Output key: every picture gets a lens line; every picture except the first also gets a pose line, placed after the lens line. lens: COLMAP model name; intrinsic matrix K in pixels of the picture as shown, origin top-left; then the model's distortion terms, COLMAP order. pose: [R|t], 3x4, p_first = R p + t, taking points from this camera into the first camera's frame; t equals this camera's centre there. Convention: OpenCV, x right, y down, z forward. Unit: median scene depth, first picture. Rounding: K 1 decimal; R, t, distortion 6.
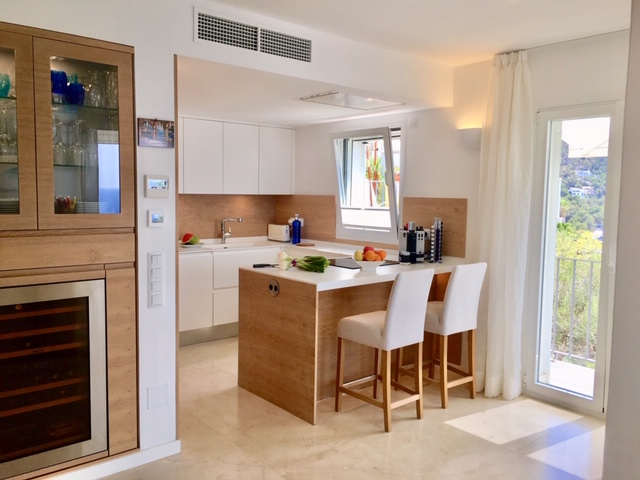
lens RADIAL K [[543.1, 0, 320.0], [0, 543.1, 239.8], [0, 0, 1]] dist [0.000939, 0.000430]
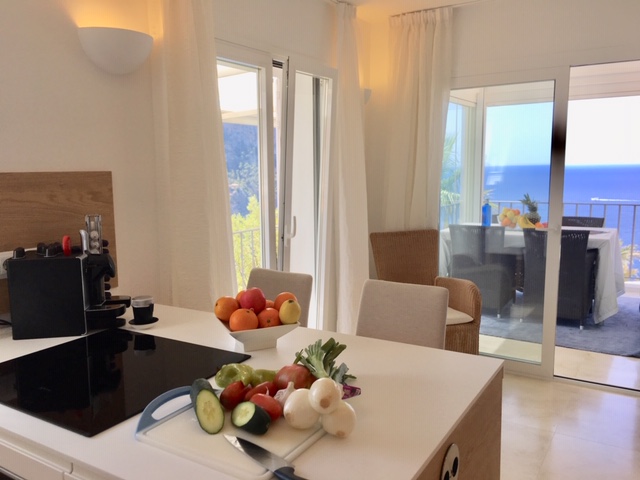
lens RADIAL K [[543.1, 0, 319.9], [0, 543.1, 240.3], [0, 0, 1]] dist [0.000939, 0.000430]
pose [[-0.314546, -0.142313, 0.938513, -0.269427], [0.077691, 0.981521, 0.174873, -0.084937], [-0.946057, 0.127920, -0.297677, 0.963904]]
